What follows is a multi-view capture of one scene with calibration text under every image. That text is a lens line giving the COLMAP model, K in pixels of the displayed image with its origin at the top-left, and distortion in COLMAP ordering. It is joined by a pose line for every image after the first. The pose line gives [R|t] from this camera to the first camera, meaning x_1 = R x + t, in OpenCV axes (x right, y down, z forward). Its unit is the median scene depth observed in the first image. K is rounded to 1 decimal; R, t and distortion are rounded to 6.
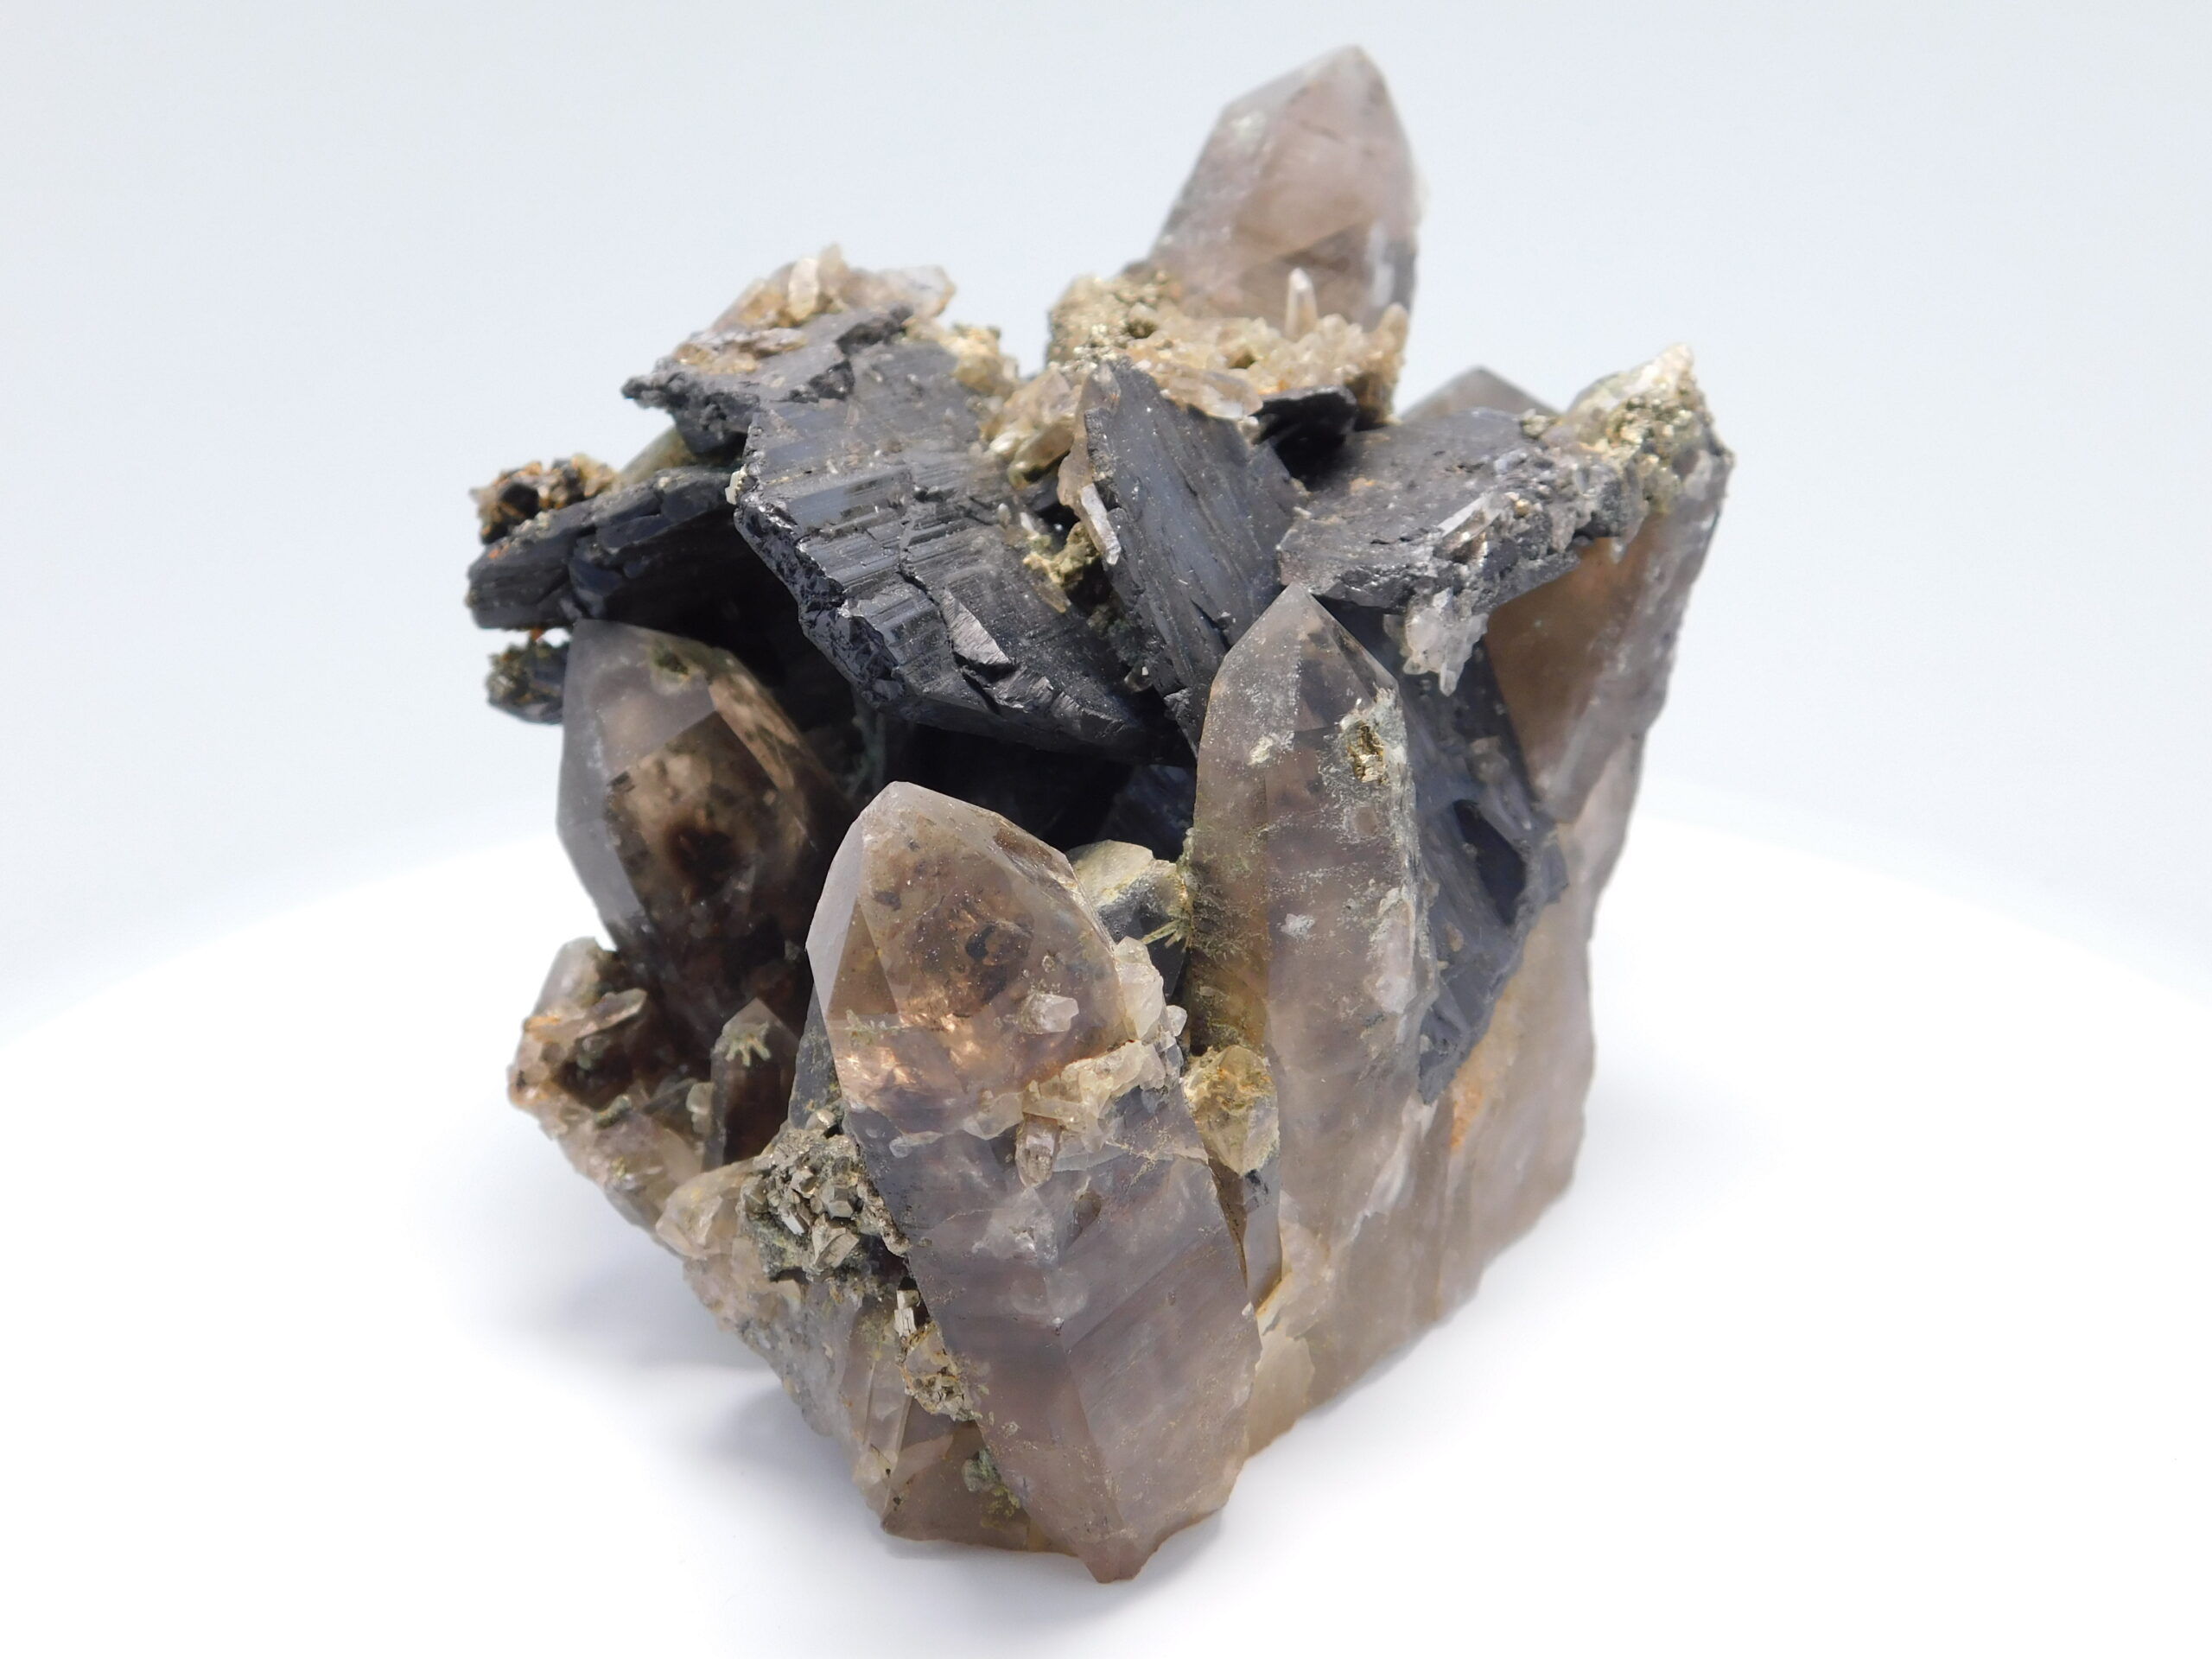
lens RADIAL K [[2601.7, 0, 1107.4], [0, 2601.7, 836.3], [0, 0, 1]] dist [-0.047323, 0.000000]
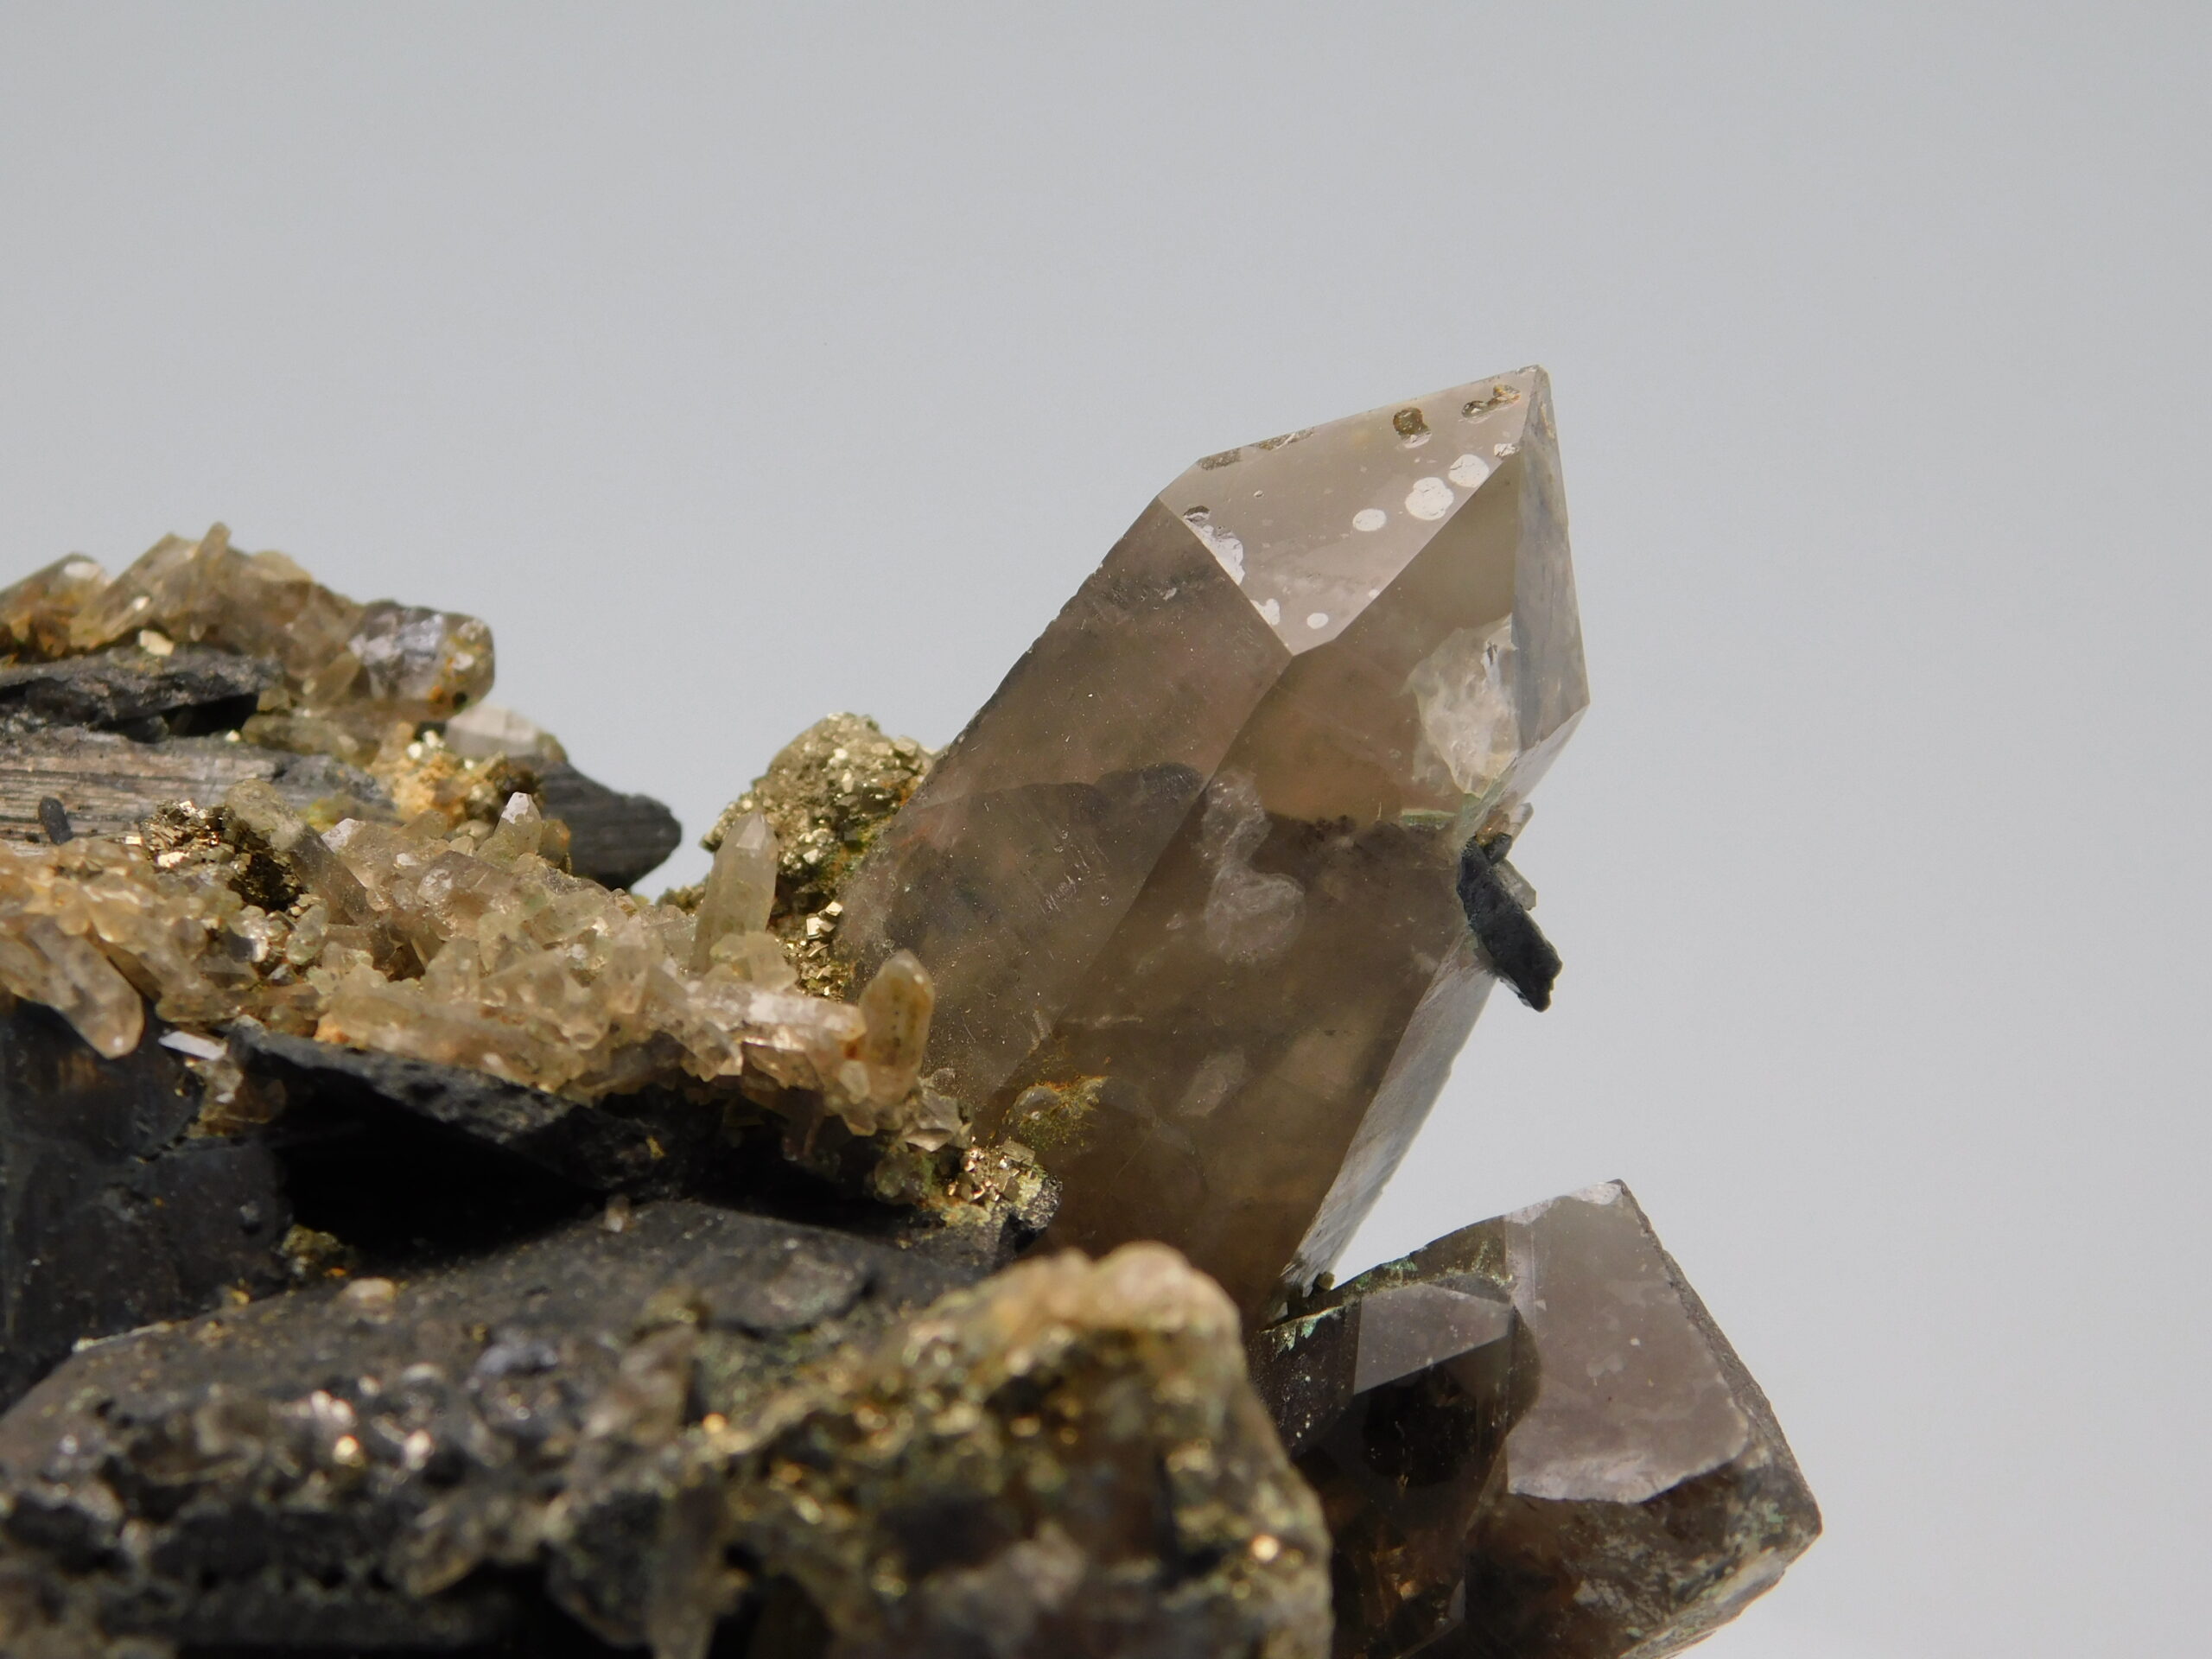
lens RADIAL K [[4708.5, 0, 1111.8], [0, 4708.5, 831.8], [0, 0, 1]] dist [-0.158636, 0.000000]
pose [[0.624043, 0.270671, -0.733013, 0.779406], [-0.341397, 0.938260, 0.055816, -0.311955], [0.702864, 0.215417, 0.677921, 0.553136]]
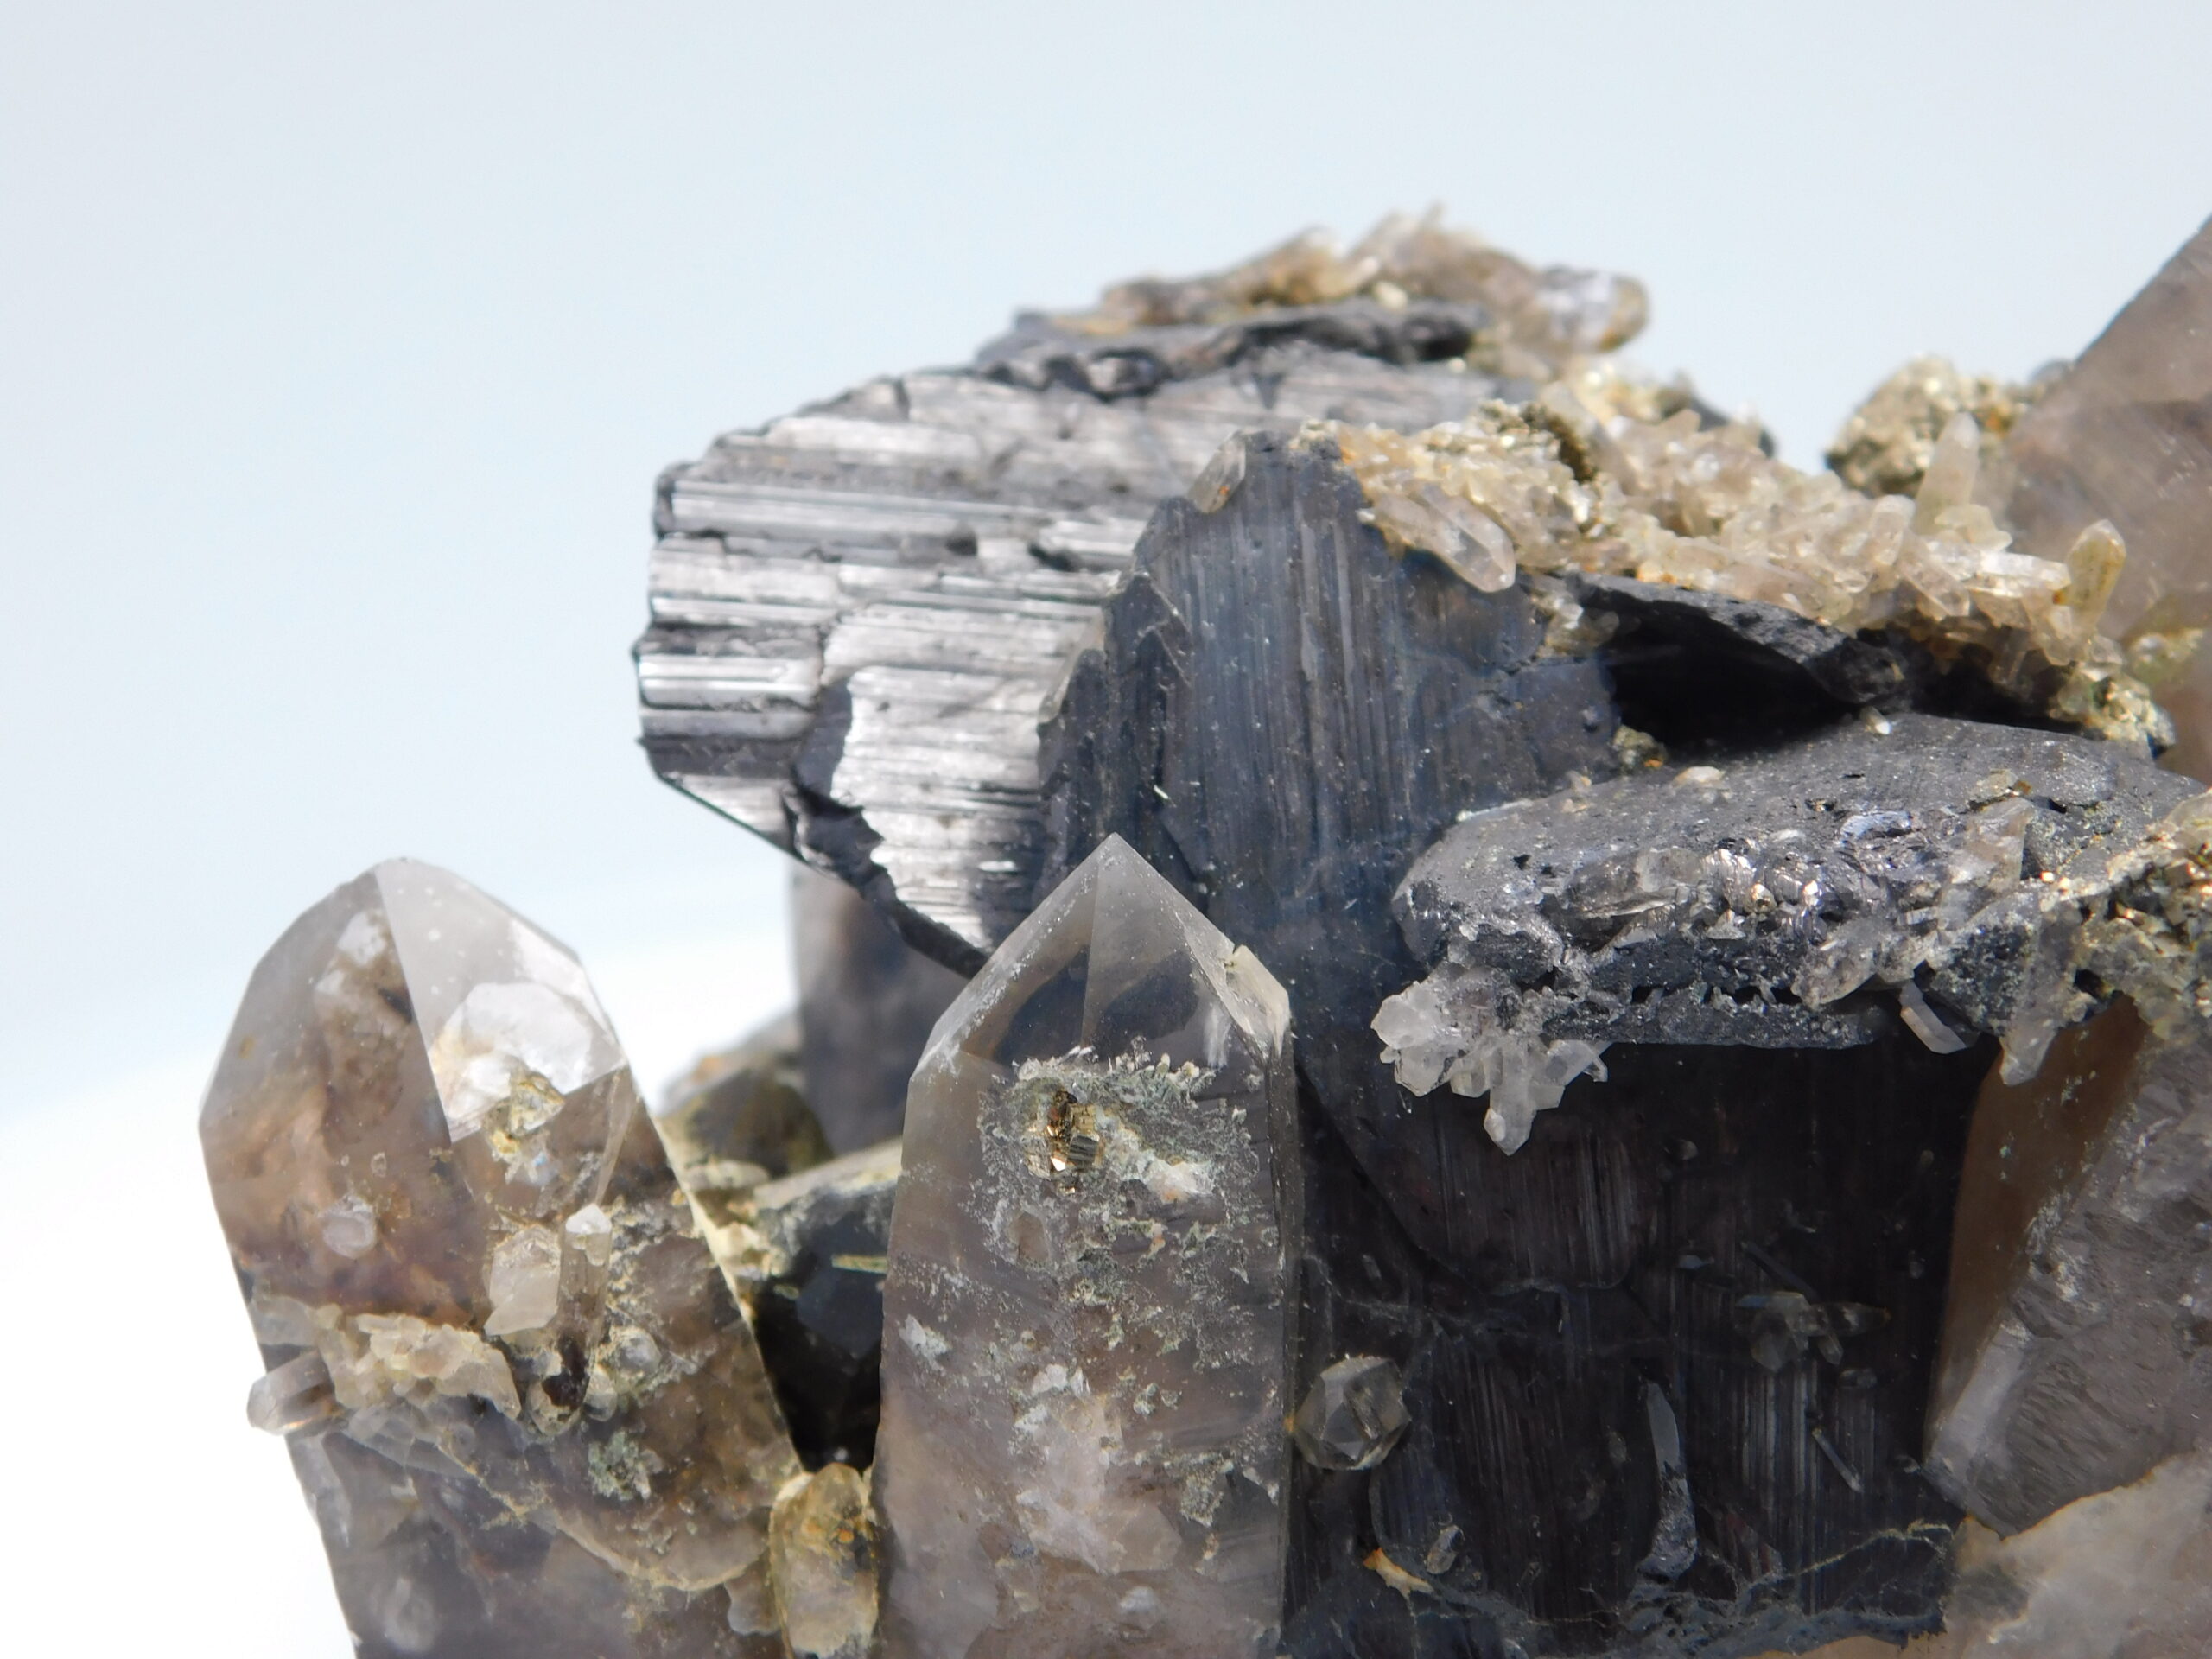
lens RADIAL K [[3303.4, 0, 1107.2], [0, 3303.4, 829.8], [0, 0, 1]] dist [-0.093106, 0.000000]
pose [[0.547359, 0.342344, -0.763675, 0.609155], [-0.348047, 0.922969, 0.164292, -0.207430], [0.761092, 0.175868, 0.624347, 0.473514]]
